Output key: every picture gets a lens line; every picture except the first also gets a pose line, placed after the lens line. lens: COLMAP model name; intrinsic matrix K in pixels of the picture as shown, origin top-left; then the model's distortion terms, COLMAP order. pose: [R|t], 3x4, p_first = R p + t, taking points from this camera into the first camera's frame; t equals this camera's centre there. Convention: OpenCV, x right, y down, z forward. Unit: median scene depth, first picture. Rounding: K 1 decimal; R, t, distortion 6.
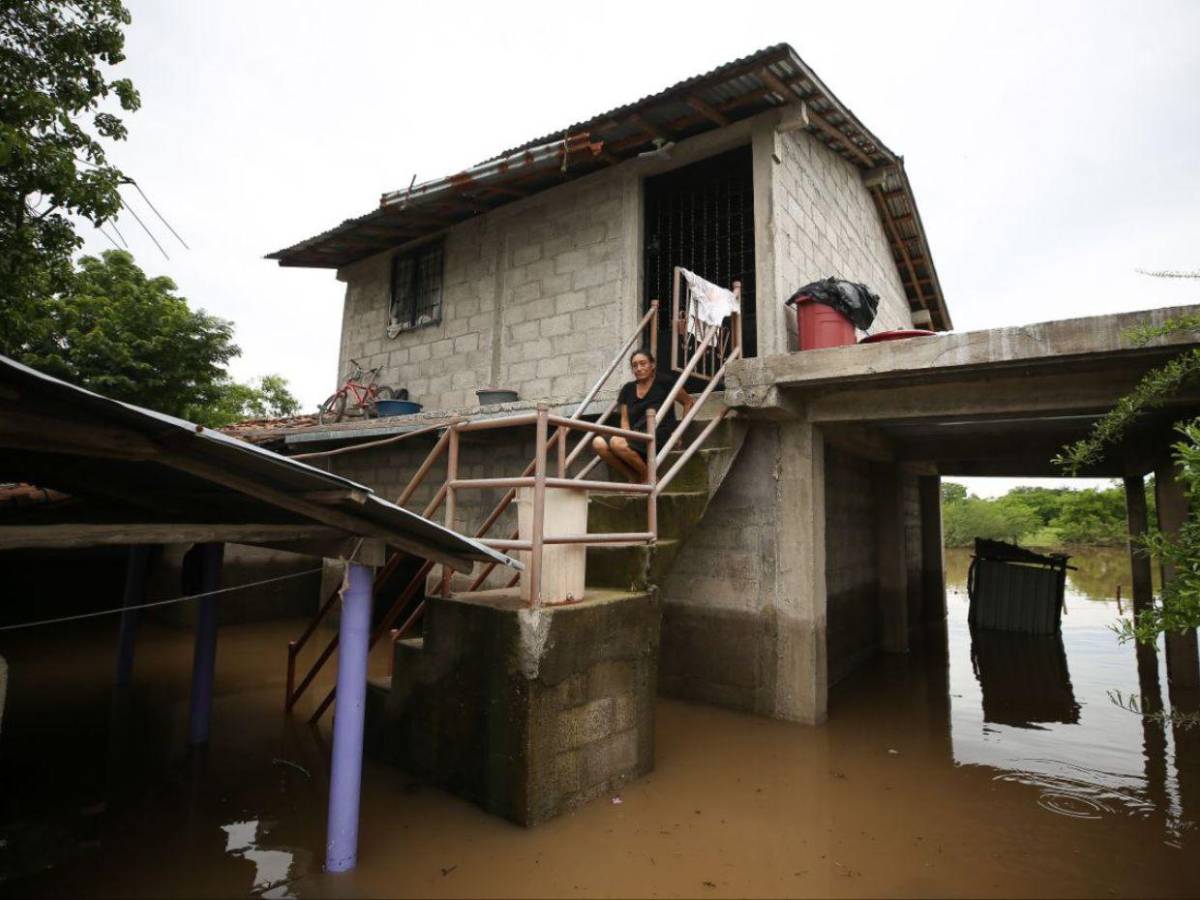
lens RADIAL K [[766.0, 0, 600.0], [0, 766.0, 450.0], [0, 0, 1]] dist [0.000276, 0.000170]
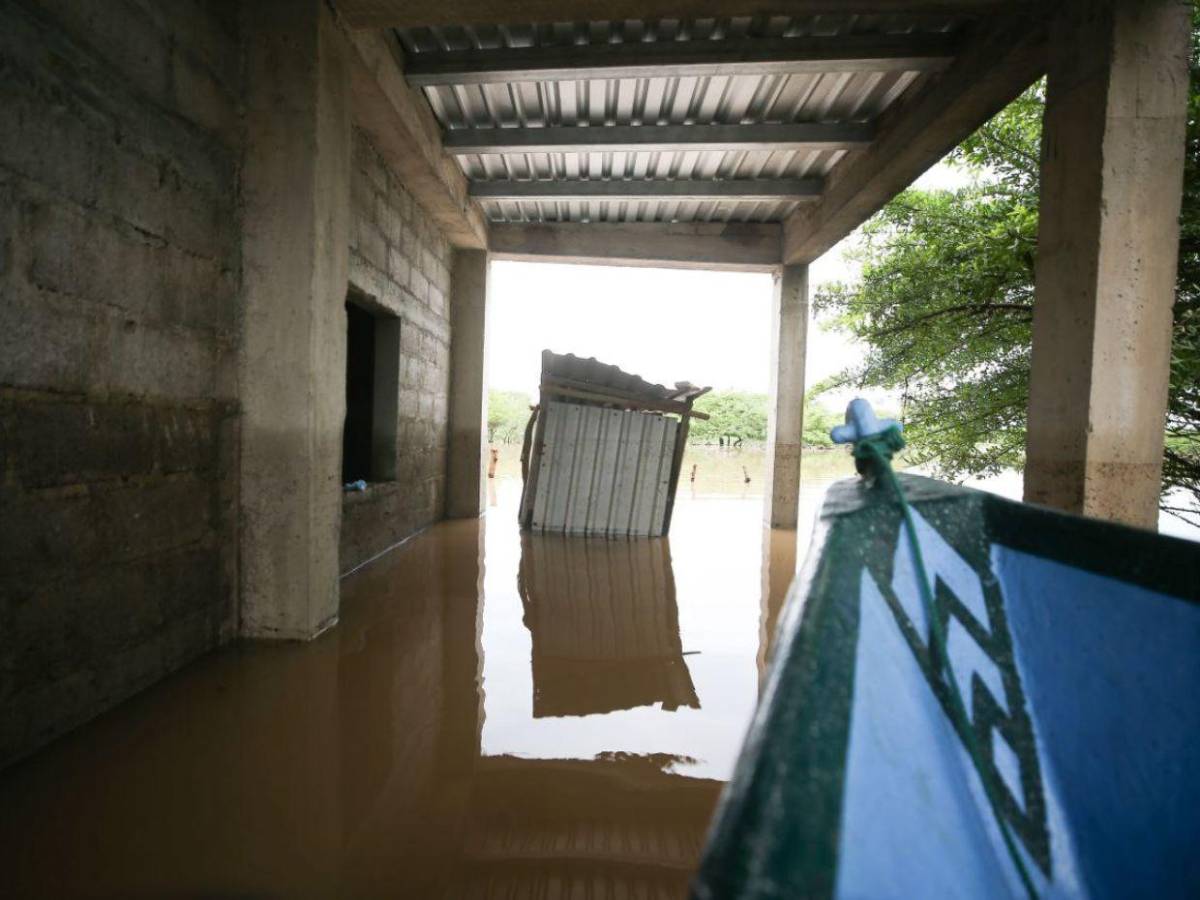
lens RADIAL K [[766.0, 0, 600.0], [0, 766.0, 450.0], [0, 0, 1]] dist [0.000276, 0.000170]
pose [[0.852736, 0.003085, 0.522334, 0.273197], [-0.078071, 0.989503, 0.121611, 0.117708], [-0.516475, -0.144481, 0.844025, 0.575345]]
